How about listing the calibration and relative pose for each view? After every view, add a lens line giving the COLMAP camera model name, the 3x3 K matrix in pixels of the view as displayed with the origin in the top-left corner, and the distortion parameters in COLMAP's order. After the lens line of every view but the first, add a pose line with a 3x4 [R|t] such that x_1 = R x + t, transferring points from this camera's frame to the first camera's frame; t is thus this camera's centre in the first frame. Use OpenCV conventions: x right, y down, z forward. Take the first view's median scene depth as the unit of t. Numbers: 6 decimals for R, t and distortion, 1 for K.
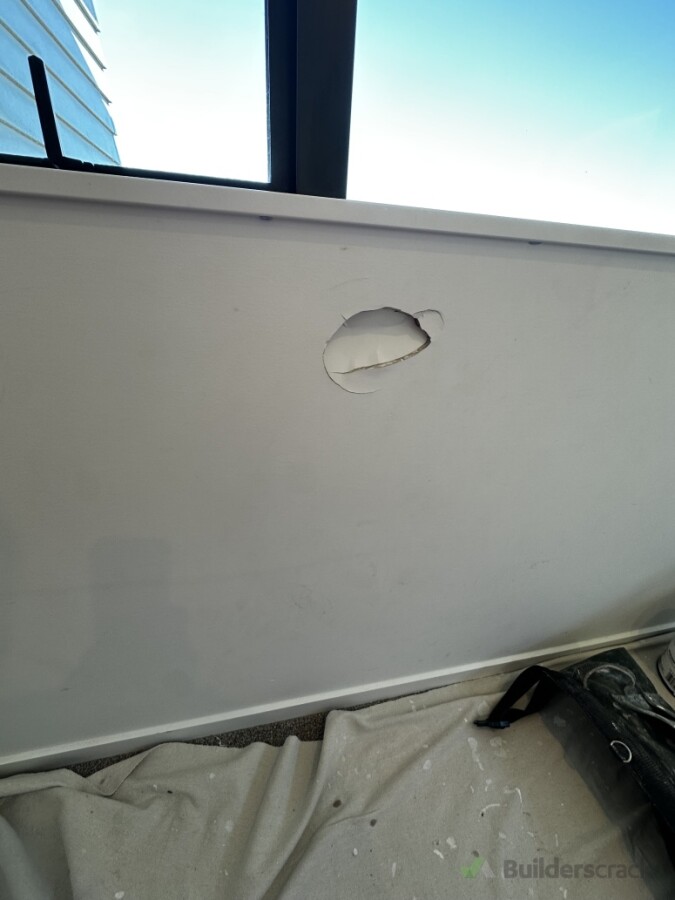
lens RADIAL K [[360.9, 0, 337.5], [0, 360.9, 450.0], [0, 0, 1]] dist [-0.006249, 0.000090]
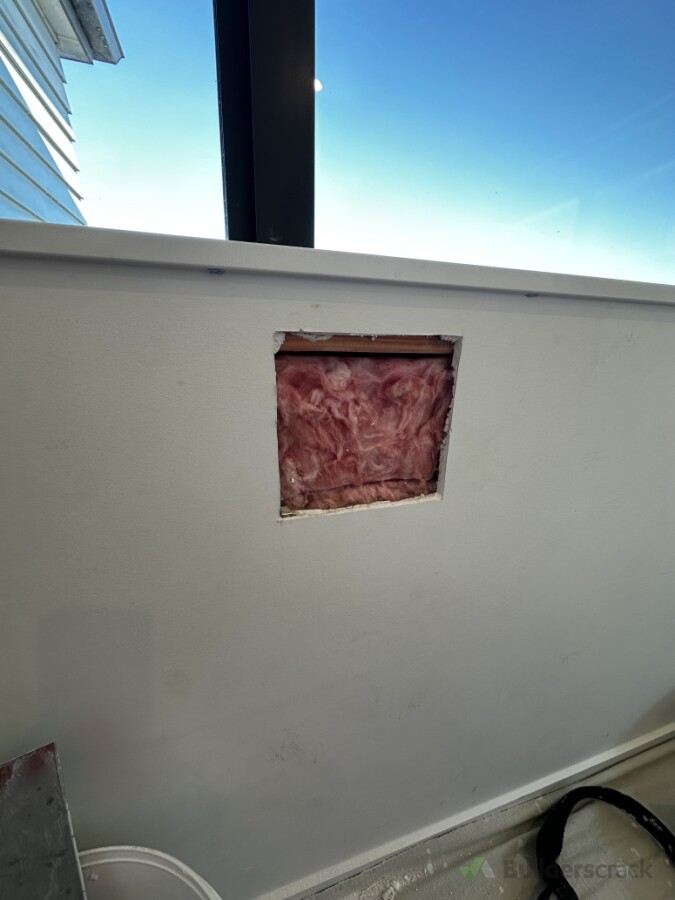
lens RADIAL K [[360.9, 0, 337.5], [0, 360.9, 450.0], [0, 0, 1]] dist [-0.006249, 0.000090]
pose [[0.996089, -0.056828, 0.067658, -0.007033], [0.067358, 0.983954, -0.165219, -0.086610], [-0.057184, 0.169130, 0.983933, 0.217724]]
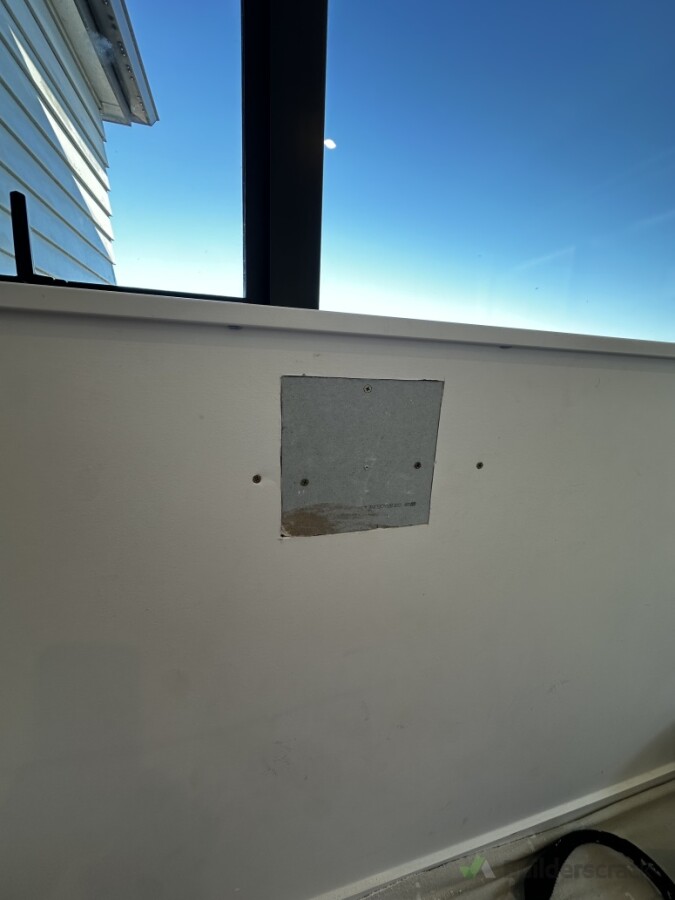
lens RADIAL K [[361.3, 0, 337.5], [0, 361.3, 450.0], [0, 0, 1]] dist [0.001126, -0.007415]
pose [[0.998153, -0.026437, 0.054695, 0.010237], [0.039018, 0.969081, -0.243640, -0.062139], [-0.046563, 0.245324, 0.968322, 0.102430]]
